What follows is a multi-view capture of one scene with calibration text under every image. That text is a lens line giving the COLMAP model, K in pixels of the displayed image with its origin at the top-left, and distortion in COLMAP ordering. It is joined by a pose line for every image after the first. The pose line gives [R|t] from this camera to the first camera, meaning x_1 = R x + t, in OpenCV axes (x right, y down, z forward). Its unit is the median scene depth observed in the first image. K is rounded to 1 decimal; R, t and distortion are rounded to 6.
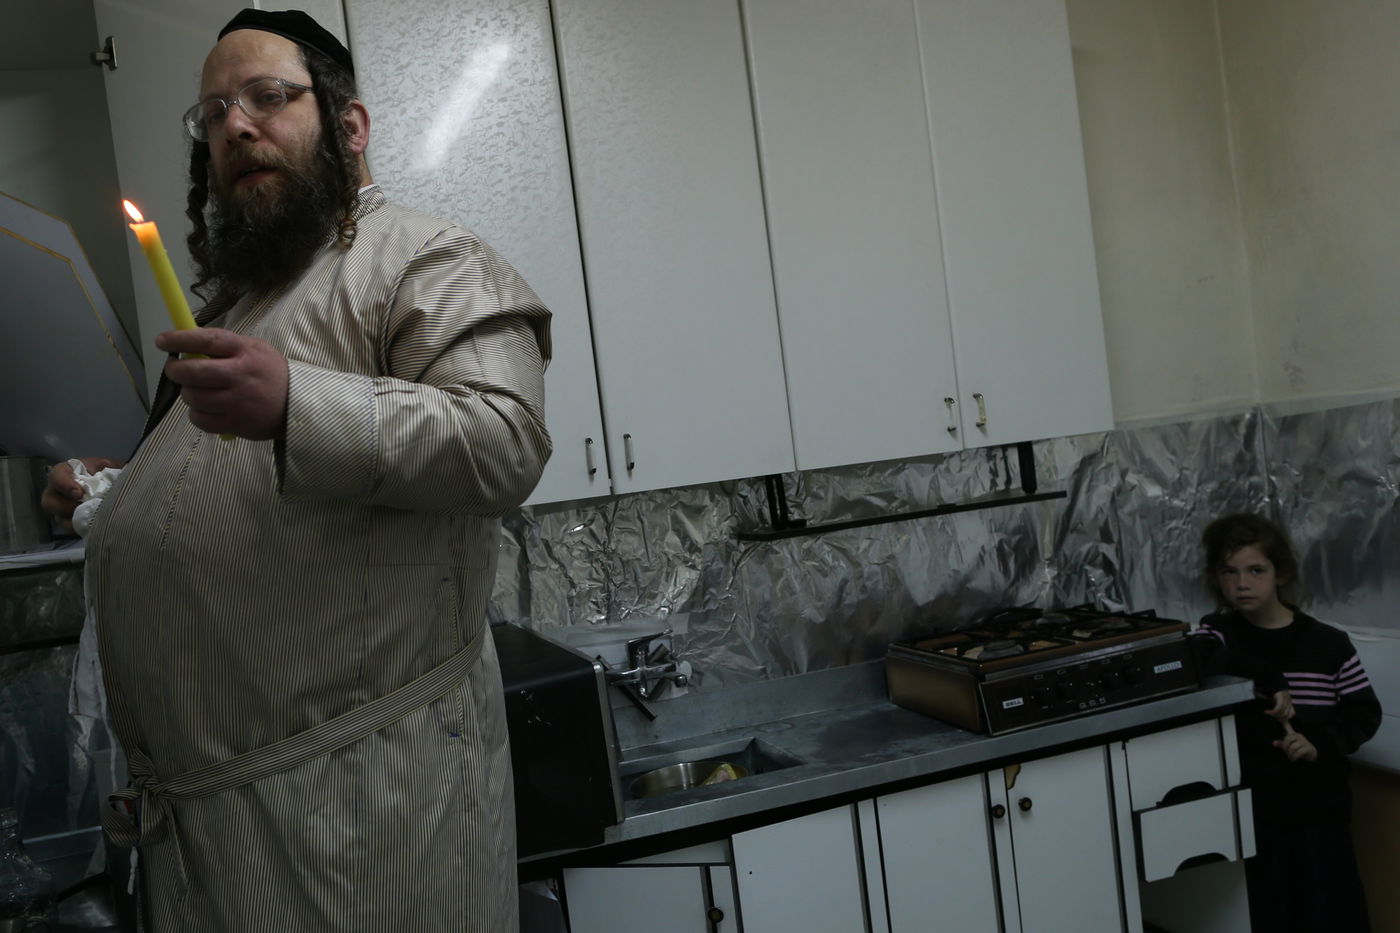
lens RADIAL K [[1173.3, 0, 676.0], [0, 1173.3, 530.5], [0, 0, 1]] dist [-0.000303, 0.001848]
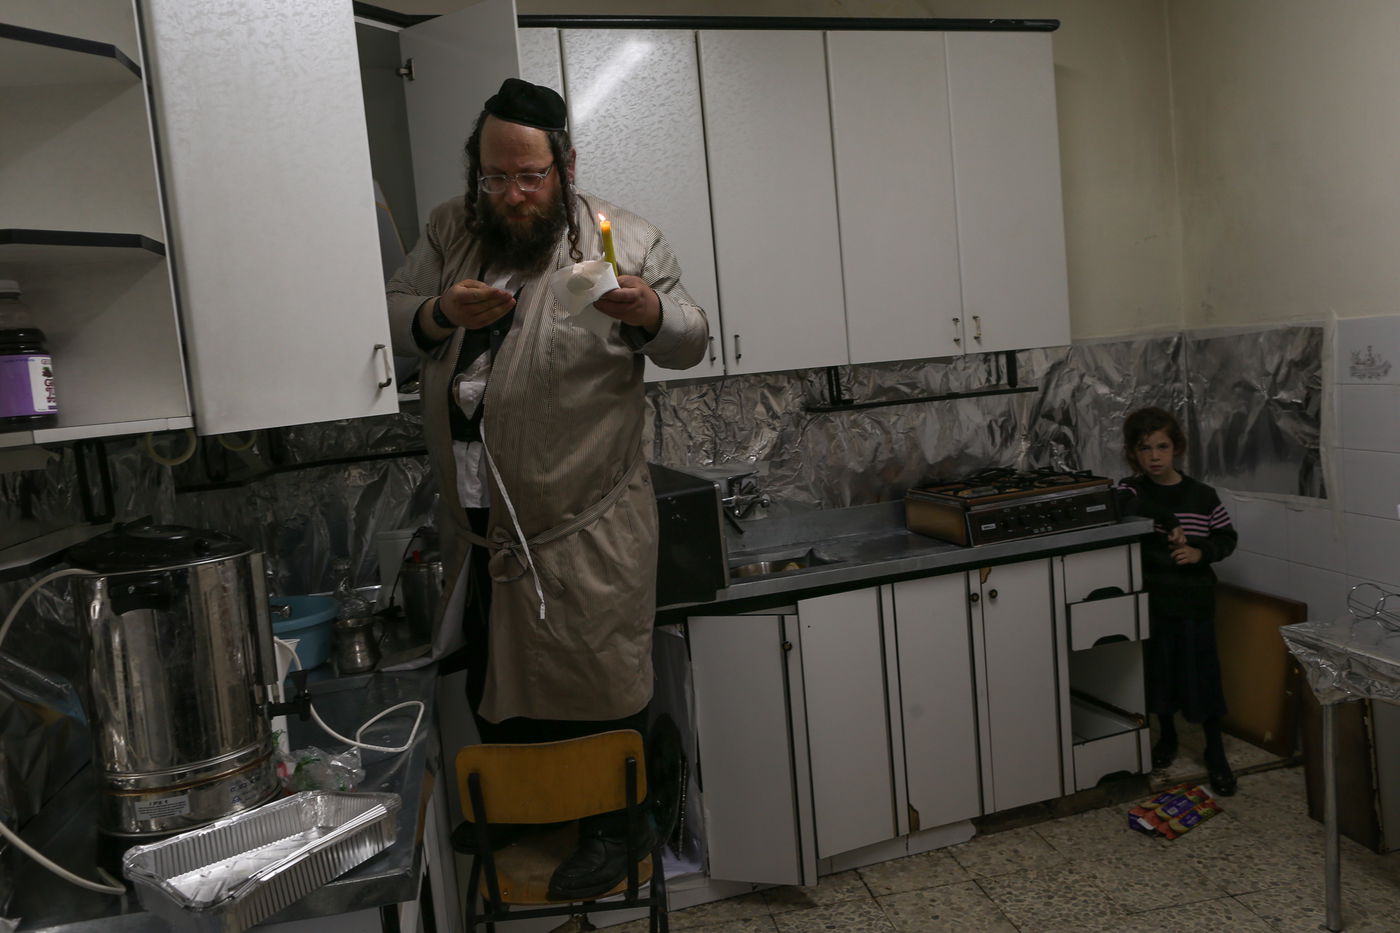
lens RADIAL K [[1043.7, 0, 729.5], [0, 1043.7, 464.5], [0, 0, 1]] dist [-0.008455, -0.002504]
pose [[0.999253, 0.038623, 0.000879, -0.040238], [-0.038625, 0.998339, 0.042750, 0.022525], [0.000773, -0.042752, 0.999085, -0.285904]]
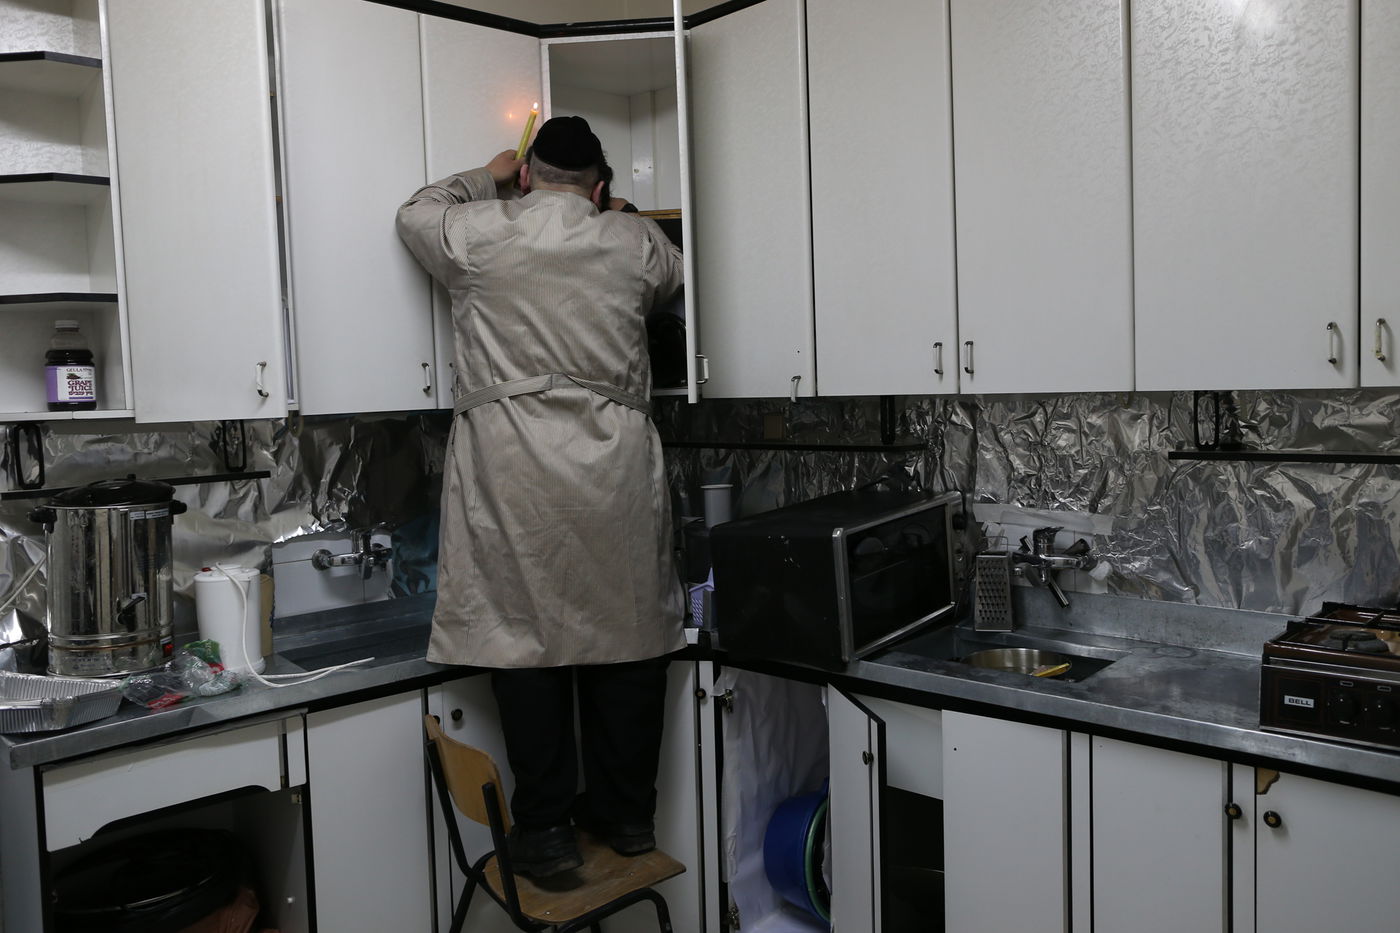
lens RADIAL K [[1043.7, 0, 729.5], [0, 1043.7, 464.5], [0, 0, 1]] dist [-0.008455, -0.002504]
pose [[0.505967, 0.171852, -0.845260, 0.612726], [-0.077448, 0.985045, 0.153912, -0.089168], [0.859069, -0.012411, 0.511710, 0.260184]]
